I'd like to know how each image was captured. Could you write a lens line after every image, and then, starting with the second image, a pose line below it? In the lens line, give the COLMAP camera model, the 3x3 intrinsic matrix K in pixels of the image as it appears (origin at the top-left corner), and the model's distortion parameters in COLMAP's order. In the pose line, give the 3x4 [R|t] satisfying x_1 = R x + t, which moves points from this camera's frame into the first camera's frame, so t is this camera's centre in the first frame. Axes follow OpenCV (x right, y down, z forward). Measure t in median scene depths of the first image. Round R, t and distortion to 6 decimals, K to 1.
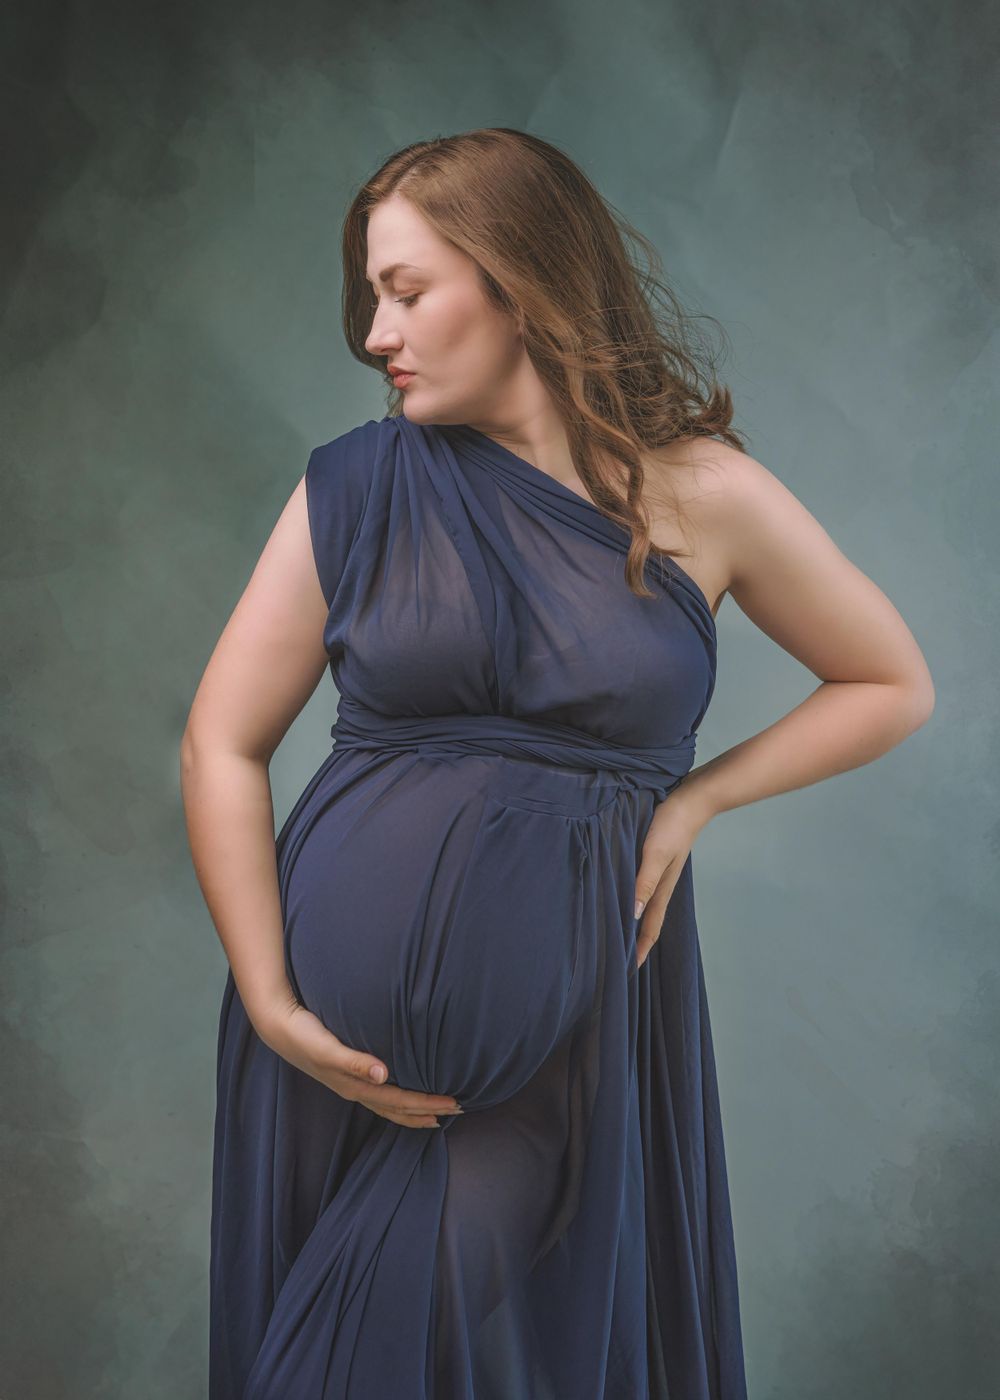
lens RADIAL K [[2873.9, 0, 500.0], [0, 2873.9, 700.0], [0, 0, 1]] dist [-0.030138, 0.226837]
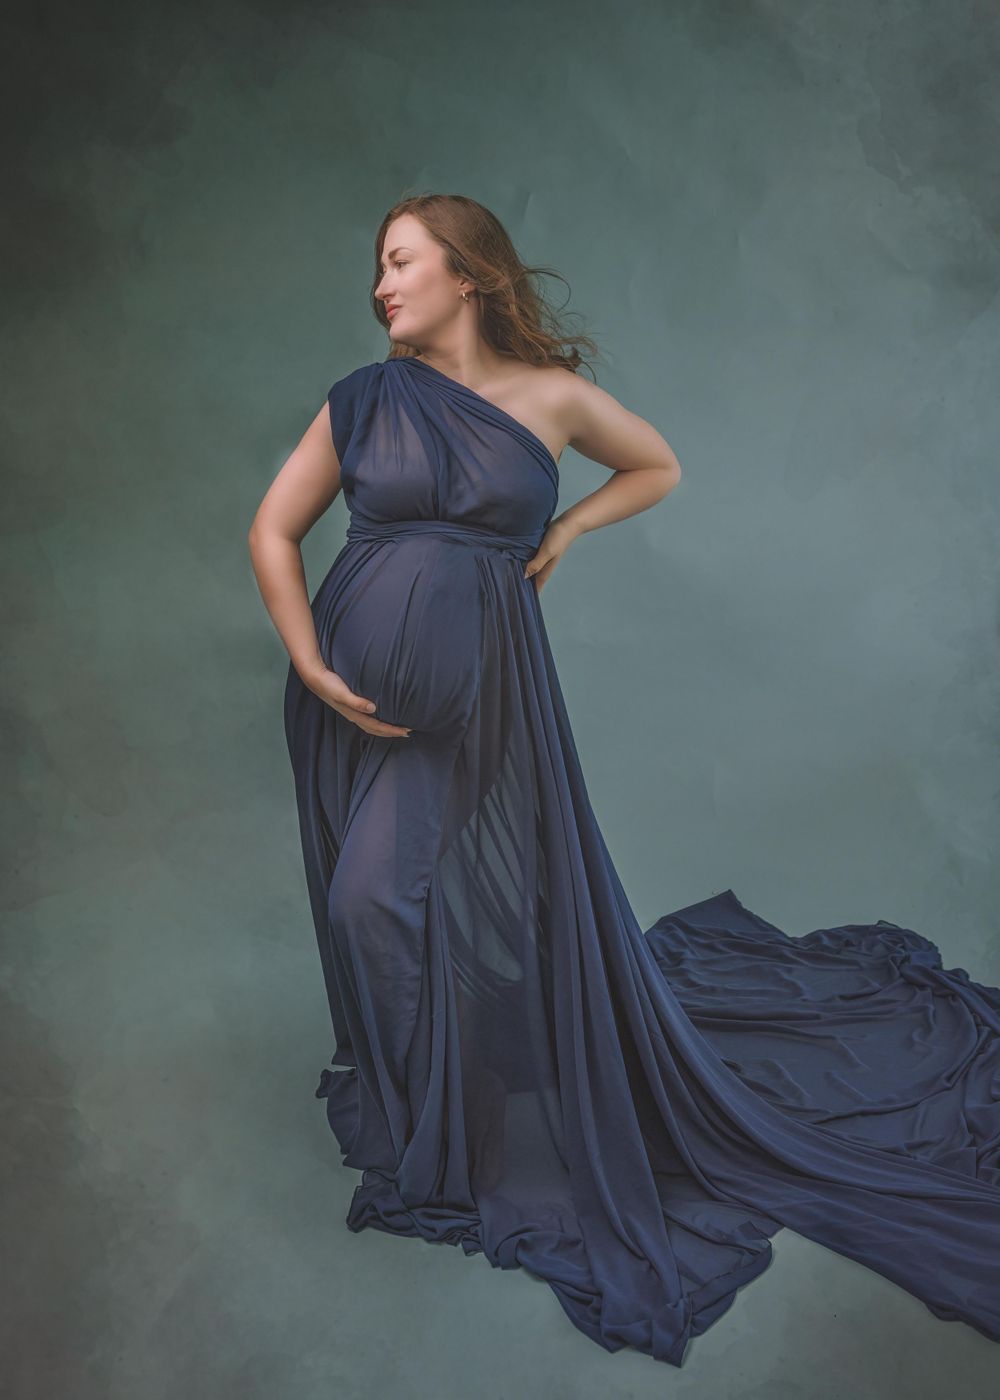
lens RADIAL K [[3072.8, 0, 507.4], [0, 3072.8, 671.5], [0, 0, 1]] dist [0.031914, -0.506987]
pose [[1.000000, -0.000259, 0.000238, 0.041577], [0.000259, 0.999999, -0.001039, 0.102797], [-0.000237, 0.001039, 0.999999, -0.929797]]
